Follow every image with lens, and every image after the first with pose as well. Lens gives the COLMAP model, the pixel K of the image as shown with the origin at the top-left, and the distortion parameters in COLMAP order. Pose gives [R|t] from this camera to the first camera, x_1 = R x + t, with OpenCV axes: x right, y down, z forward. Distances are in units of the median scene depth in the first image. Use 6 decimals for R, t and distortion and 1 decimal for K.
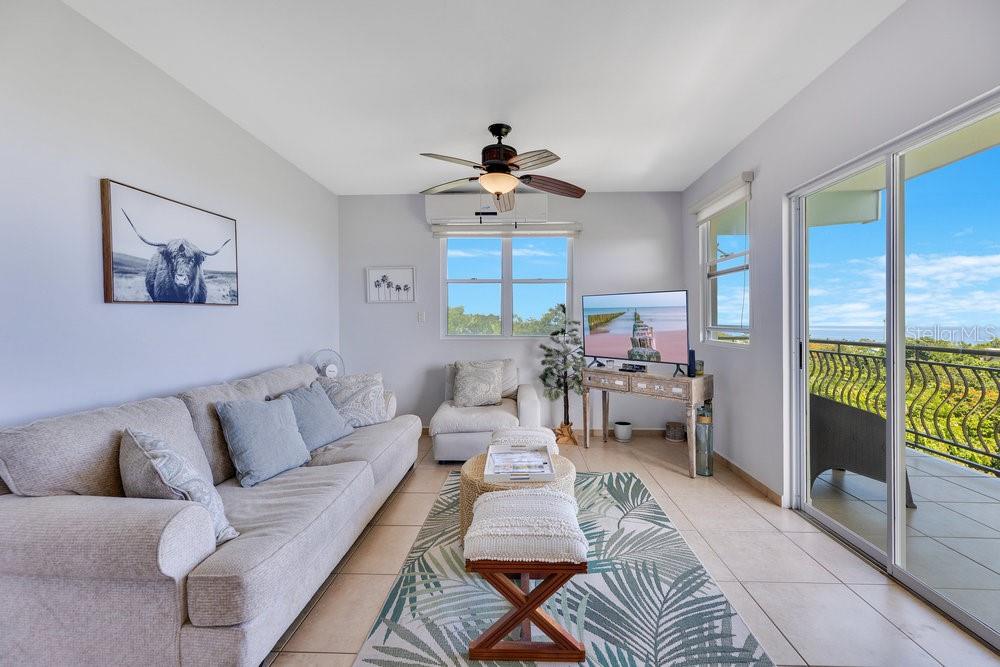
lens RADIAL K [[418.2, 0, 517.6], [0, 418.2, 319.4], [0, 0, 1]] dist [-0.000236, -0.000431]
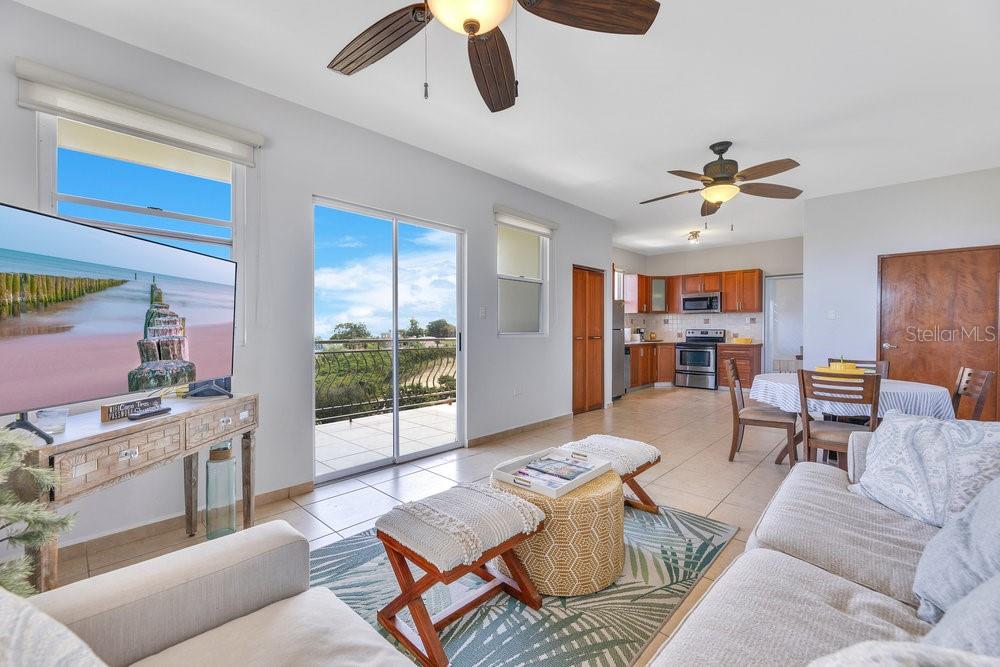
lens RADIAL K [[418.2, 0, 499.4], [0, 418.2, 335.5], [0, 0, 1]] dist [-0.000236, -0.000431]
pose [[-0.741381, -0.005595, 0.671061, -0.584592], [-0.001523, 0.999977, 0.006655, 0.066059], [-0.671083, 0.003912, -0.741372, 2.035941]]
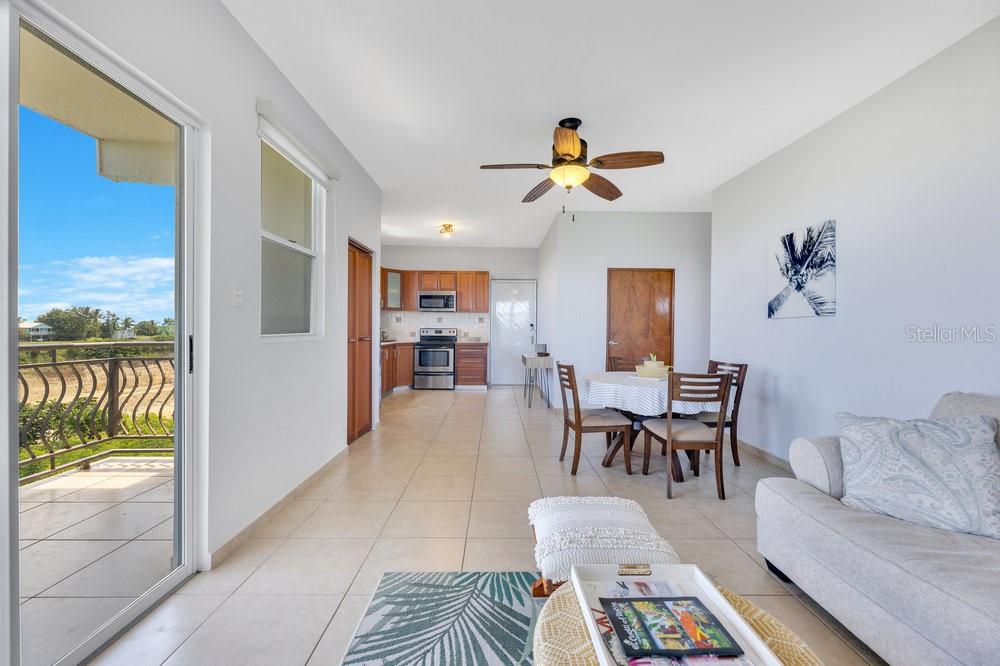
lens RADIAL K [[418.2, 0, 502.7], [0, 418.2, 334.3], [0, 0, 1]] dist [-0.000236, -0.000431]
pose [[-0.999550, -0.001541, -0.029945, 0.213336], [-0.001776, 0.999968, 0.007824, 0.054779], [0.029932, 0.007874, -0.999521, 1.653328]]
